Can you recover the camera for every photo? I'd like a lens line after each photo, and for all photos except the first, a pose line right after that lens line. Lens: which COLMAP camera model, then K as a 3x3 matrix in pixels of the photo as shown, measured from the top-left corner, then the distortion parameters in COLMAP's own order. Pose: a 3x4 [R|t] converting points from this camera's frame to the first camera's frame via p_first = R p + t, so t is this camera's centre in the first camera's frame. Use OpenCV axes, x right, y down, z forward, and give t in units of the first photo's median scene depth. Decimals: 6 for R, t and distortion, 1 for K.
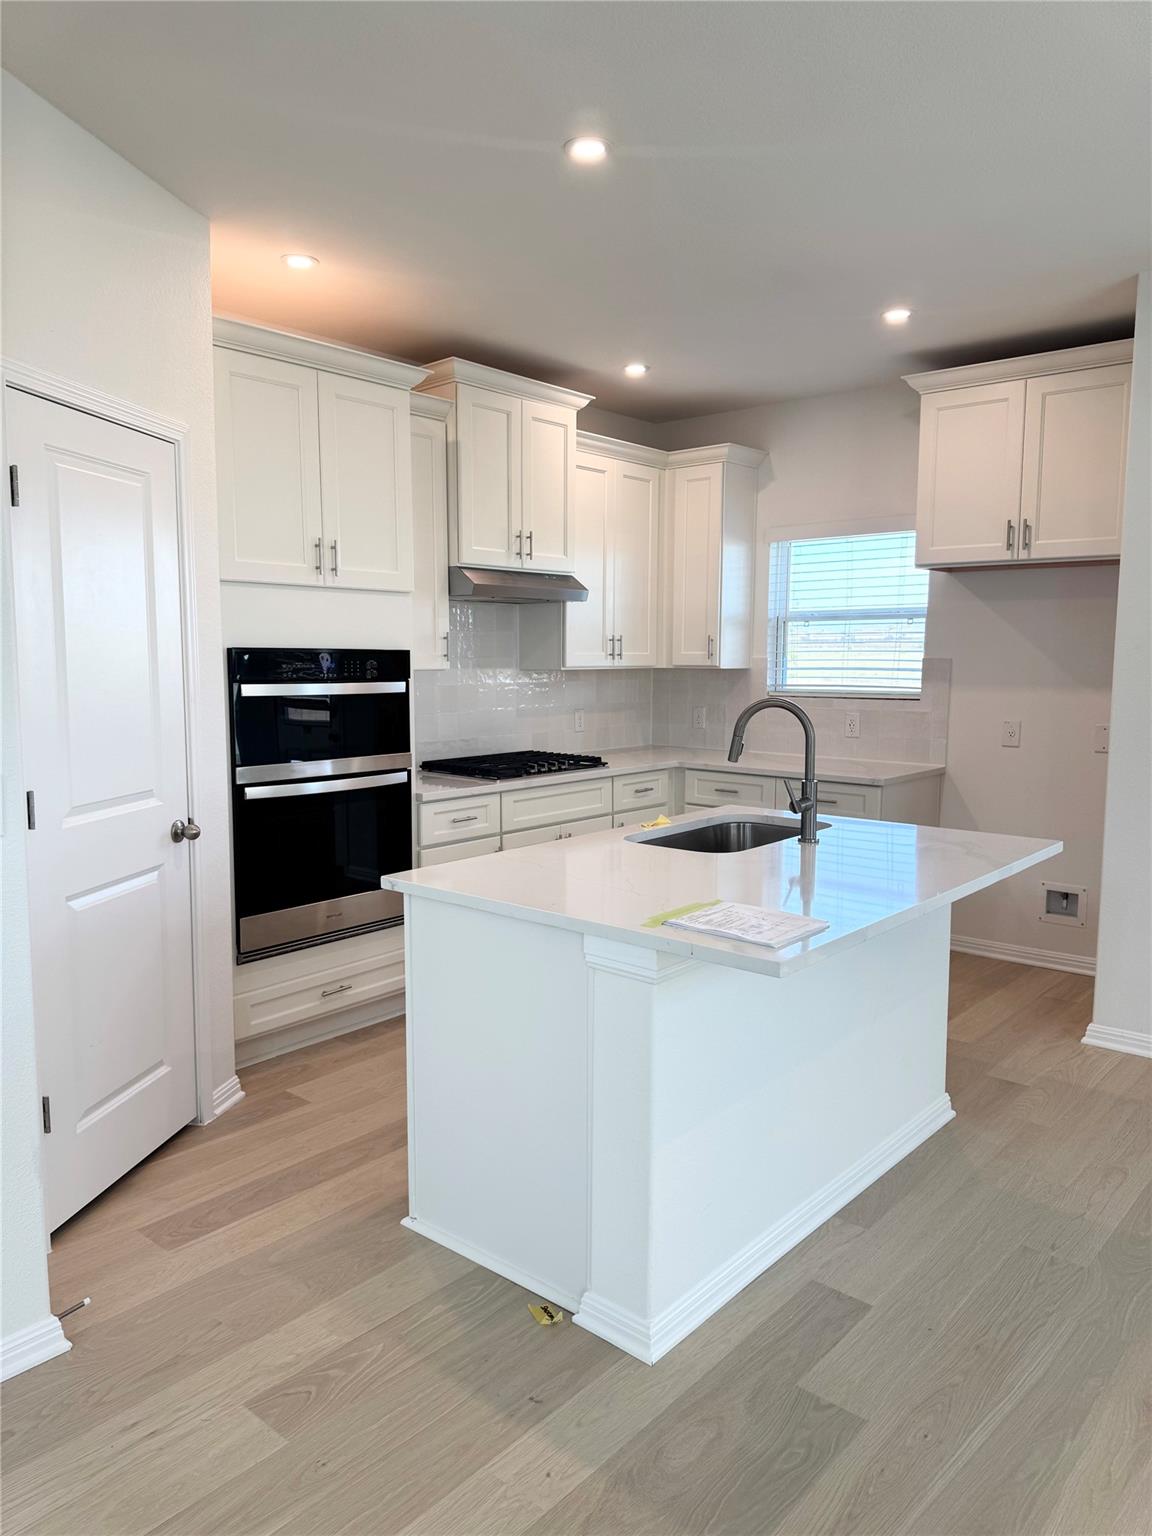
lens RADIAL K [[1097.9, 0, 582.5], [0, 1097.9, 768.3], [0, 0, 1]] dist [-0.004387, -0.002350]
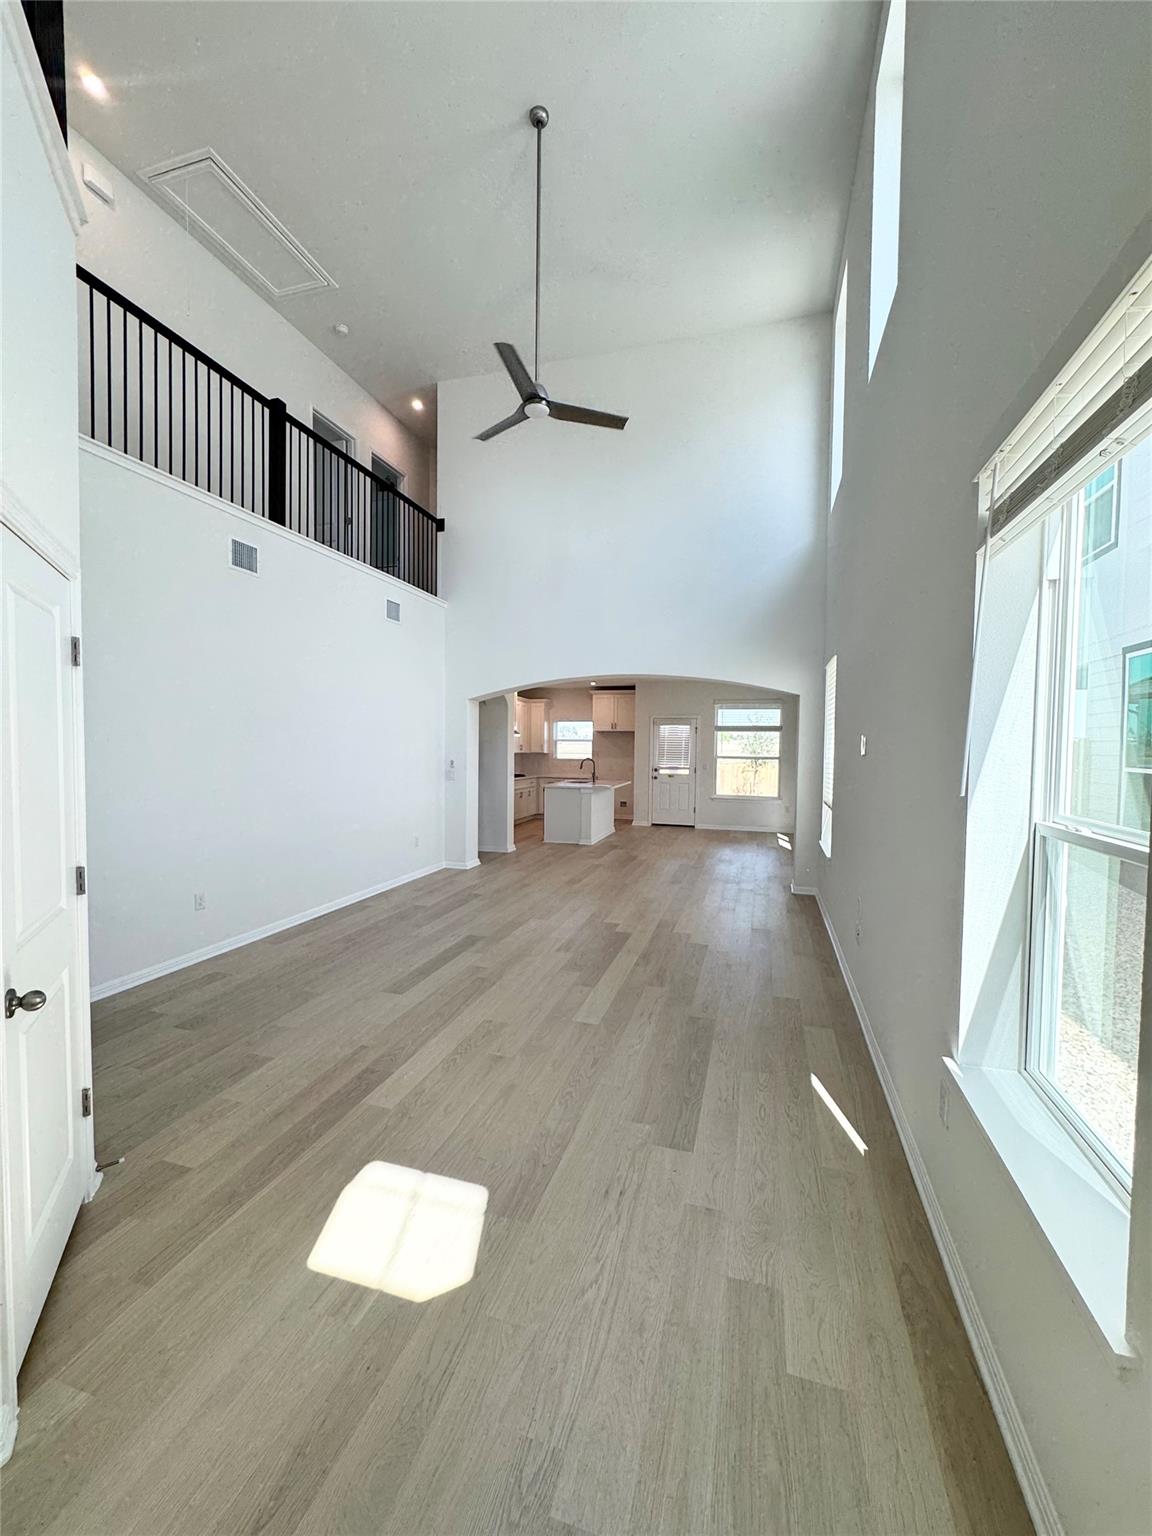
lens RADIAL K [[619.2, 0, 572.5], [0, 619.2, 768.1], [0, 0, 1]] dist [-0.001311, -0.000104]
pose [[0.916412, -0.002606, 0.400227, -0.713039], [0.031261, 0.997390, -0.065085, 0.120964], [-0.399013, 0.072156, 0.914102, -1.165486]]
